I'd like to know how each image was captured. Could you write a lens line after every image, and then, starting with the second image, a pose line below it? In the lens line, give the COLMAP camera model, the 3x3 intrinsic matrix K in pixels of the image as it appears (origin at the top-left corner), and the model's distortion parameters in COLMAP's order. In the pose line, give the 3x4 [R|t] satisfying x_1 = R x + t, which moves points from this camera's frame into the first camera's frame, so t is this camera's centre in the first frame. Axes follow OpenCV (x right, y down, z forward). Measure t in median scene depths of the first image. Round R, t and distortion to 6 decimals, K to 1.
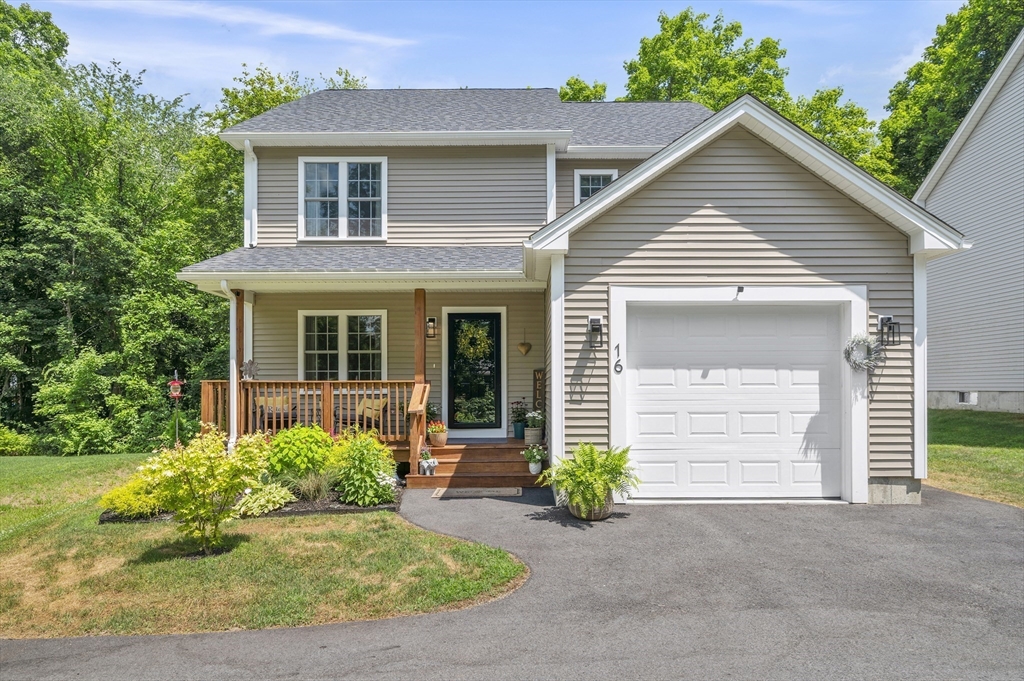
lens RADIAL K [[569.3, 0, 515.1], [0, 569.3, 383.6], [0, 0, 1]] dist [-0.001038, -0.000494]
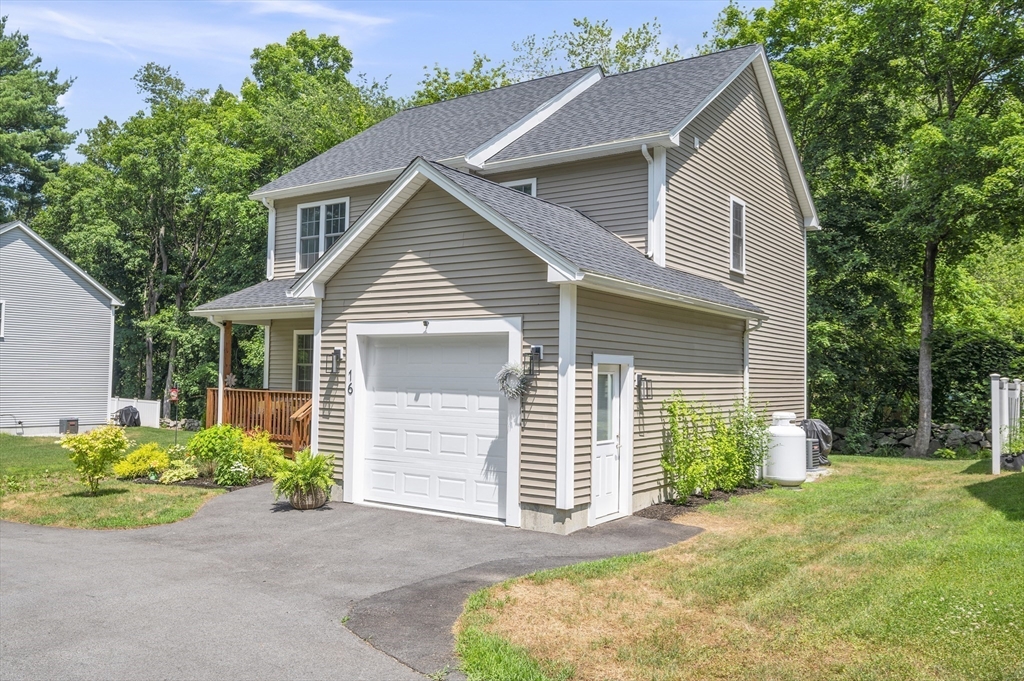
lens RADIAL K [[809.1, 0, 512.0], [0, 809.1, 340.5], [0, 0, 1]] dist [-0.000667, -0.001646]
pose [[0.821895, -0.009172, -0.569565, 1.441896], [-0.013738, 0.999260, -0.035915, -0.075548], [0.569473, 0.037343, 0.821161, -0.222867]]
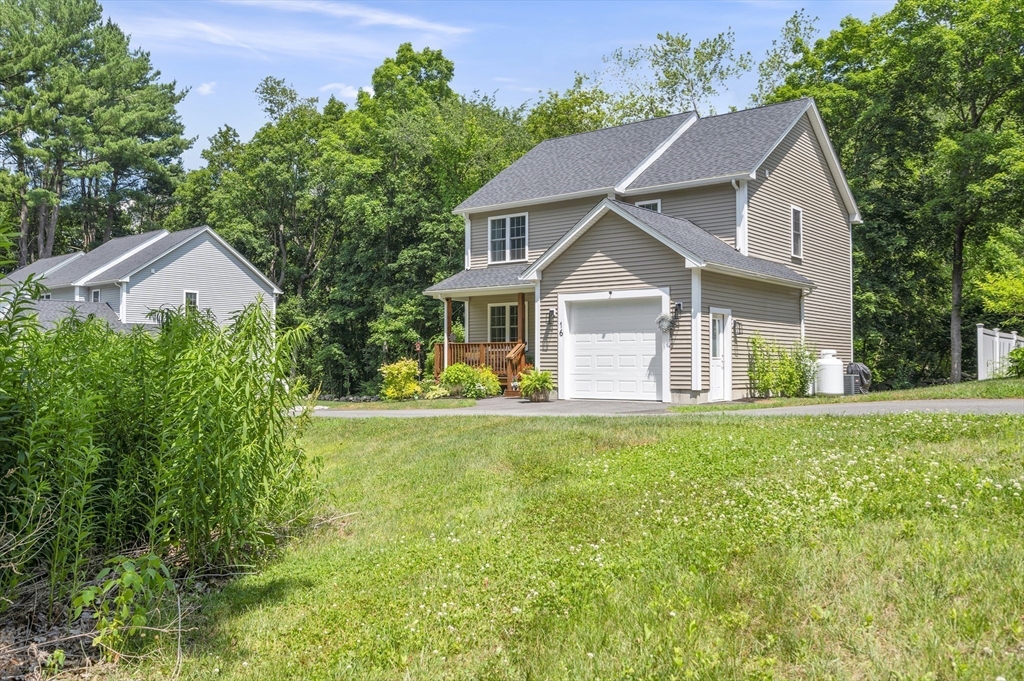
lens RADIAL K [[874.7, 0, 510.3], [0, 874.7, 338.9], [0, 0, 1]] dist [-0.003387, -0.007466]
pose [[0.781139, -0.016336, -0.624144, 2.002922], [0.001457, 0.999703, -0.024341, 0.067672], [0.624356, 0.018104, 0.780930, -1.577785]]
